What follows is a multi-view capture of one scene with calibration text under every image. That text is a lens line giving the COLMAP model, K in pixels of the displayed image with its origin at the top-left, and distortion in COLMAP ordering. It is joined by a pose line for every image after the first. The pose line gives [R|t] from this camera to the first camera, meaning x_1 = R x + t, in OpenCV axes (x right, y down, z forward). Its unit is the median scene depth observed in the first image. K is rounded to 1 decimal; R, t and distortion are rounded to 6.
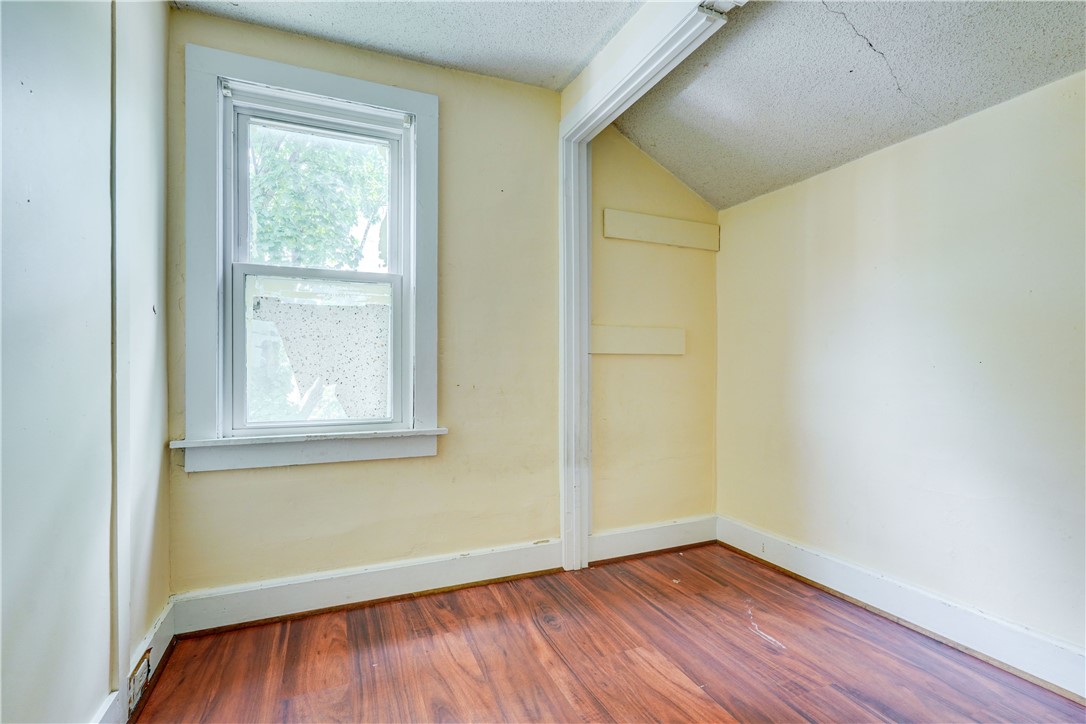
lens RADIAL K [[496.1, 0, 550.1], [0, 496.1, 363.6], [0, 0, 1]] dist [-0.004604, -0.000139]
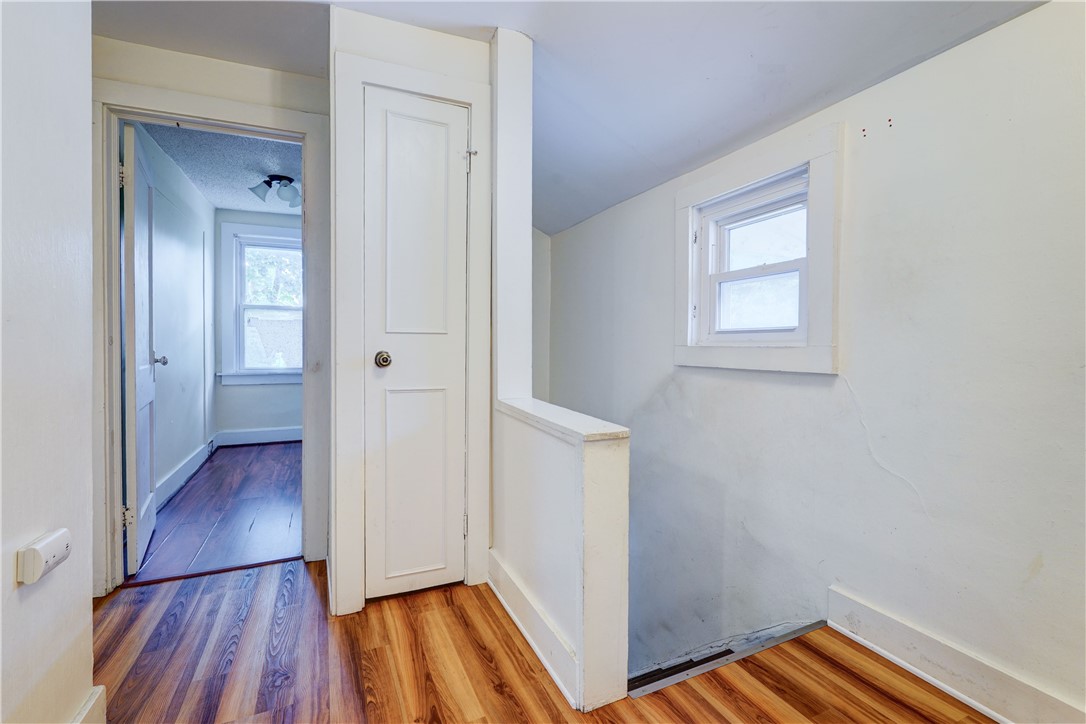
lens RADIAL K [[496.1, 0, 538.6], [0, 496.1, 352.9], [0, 0, 1]] dist [-0.004604, -0.000139]
pose [[0.999976, -0.002148, -0.006550, 0.928343], [0.002153, 0.999997, 0.000725, 0.050523], [0.006549, -0.000739, 0.999978, -1.561133]]
